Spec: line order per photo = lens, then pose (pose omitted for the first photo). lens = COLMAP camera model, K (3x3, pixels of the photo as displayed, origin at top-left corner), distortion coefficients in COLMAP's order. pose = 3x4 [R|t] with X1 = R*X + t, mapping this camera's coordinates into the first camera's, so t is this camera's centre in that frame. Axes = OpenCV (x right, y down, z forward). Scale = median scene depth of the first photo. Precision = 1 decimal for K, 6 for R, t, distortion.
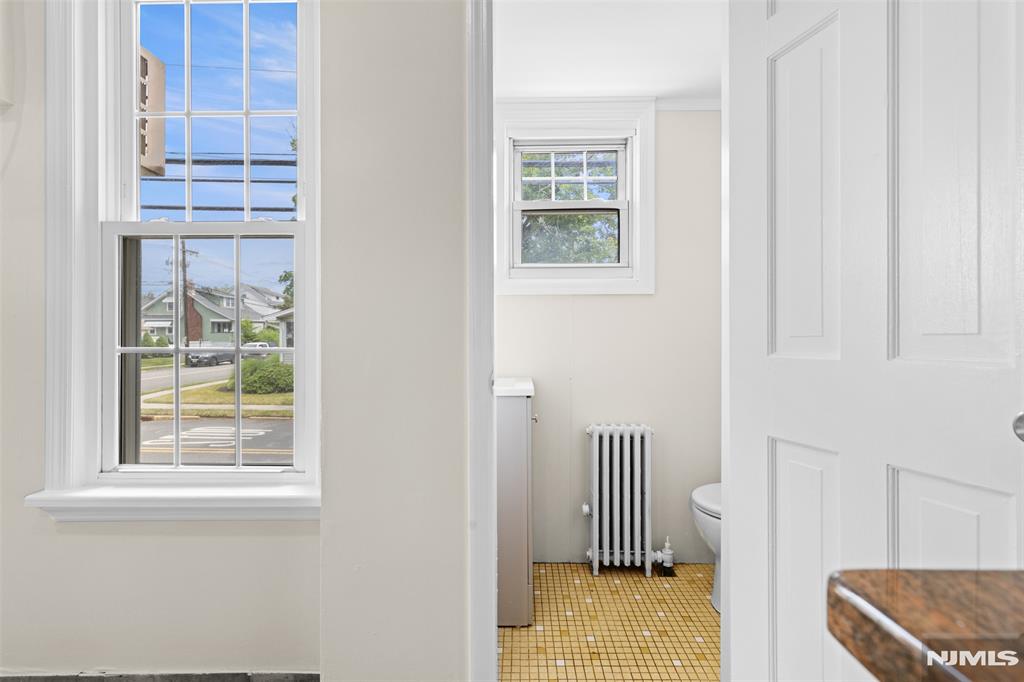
lens RADIAL K [[448.2, 0, 510.2], [0, 448.2, 332.4], [0, 0, 1]] dist [0.013423, -0.001247]
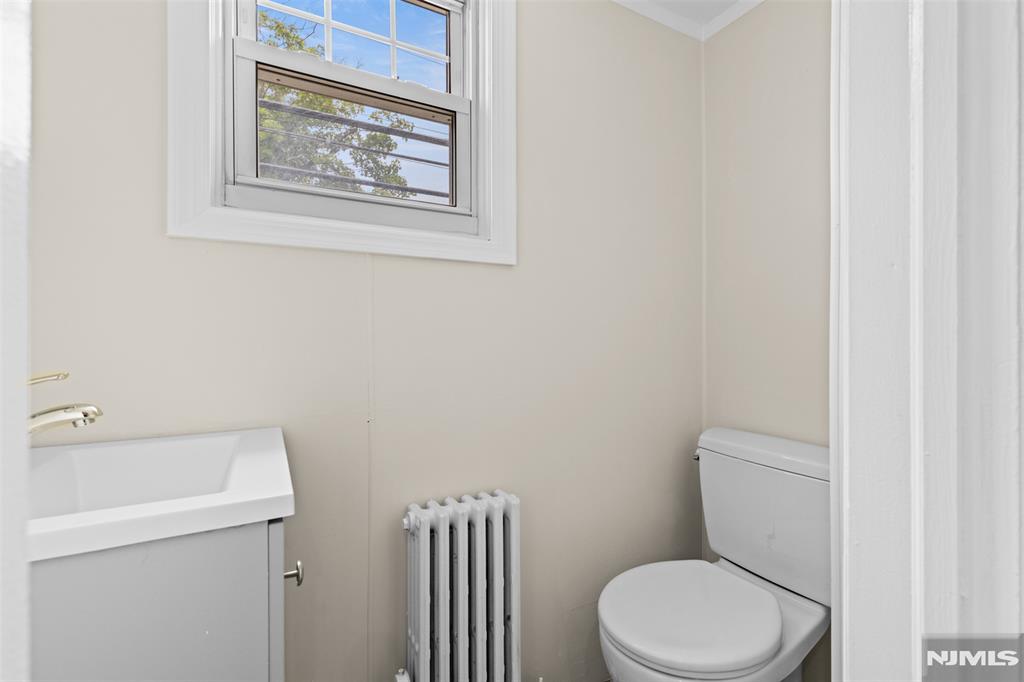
lens RADIAL K [[448.2, 0, 508.6], [0, 448.2, 333.6], [0, 0, 1]] dist [0.013423, -0.001247]
pose [[0.866155, -0.000898, 0.499775, 0.019600], [0.005507, 0.999955, -0.007747, 0.009578], [-0.499745, 0.009463, 0.866121, 0.502530]]
